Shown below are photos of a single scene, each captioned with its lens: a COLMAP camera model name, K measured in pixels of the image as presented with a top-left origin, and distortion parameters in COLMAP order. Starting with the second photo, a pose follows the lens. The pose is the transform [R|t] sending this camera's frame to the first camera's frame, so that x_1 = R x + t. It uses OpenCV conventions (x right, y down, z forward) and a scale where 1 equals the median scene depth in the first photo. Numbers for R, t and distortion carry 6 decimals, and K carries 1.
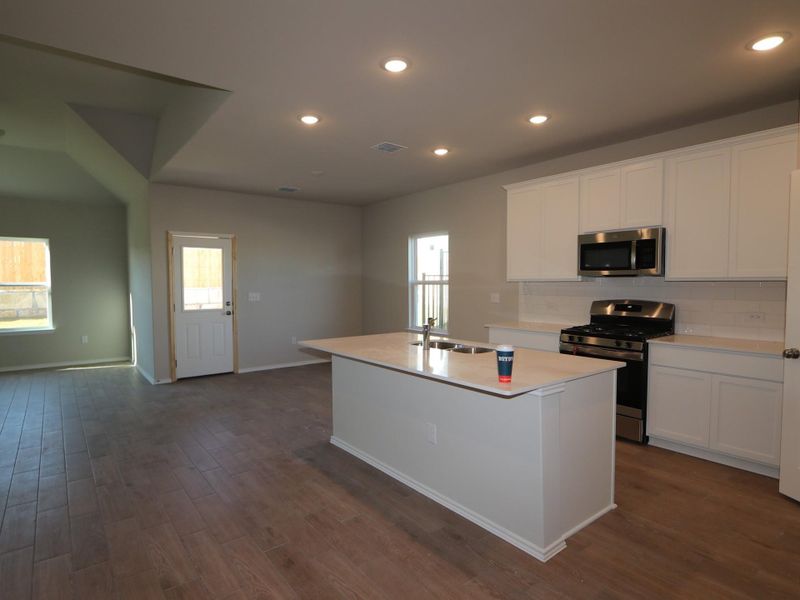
lens RADIAL K [[423.9, 0, 386.4], [0, 423.9, 304.2], [0, 0, 1]] dist [-0.004691, 0.000496]
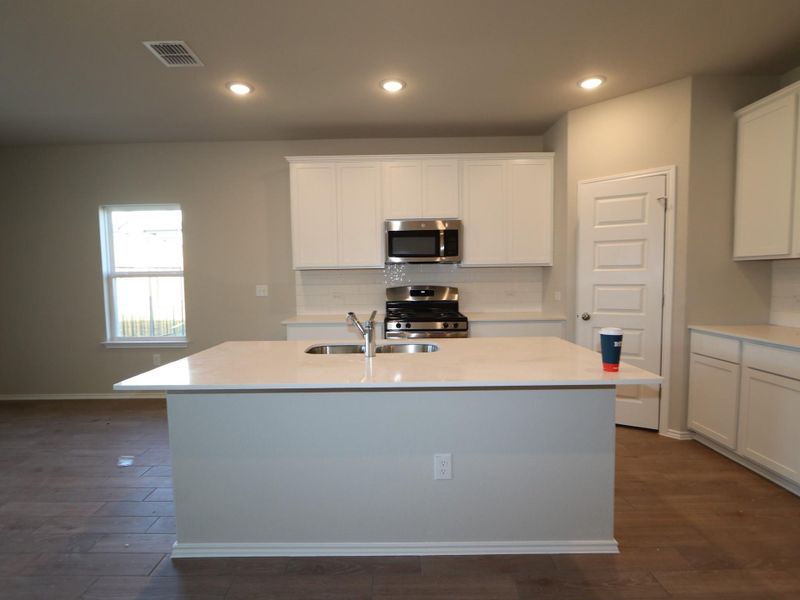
lens RADIAL K [[423.9, 0, 386.4], [0, 423.9, 304.2], [0, 0, 1]] dist [-0.004691, 0.000496]
pose [[0.639448, -0.061835, 0.766344, -0.327805], [0.054448, 0.997900, 0.035086, -0.004895], [-0.766904, 0.019291, 0.641472, 0.383711]]
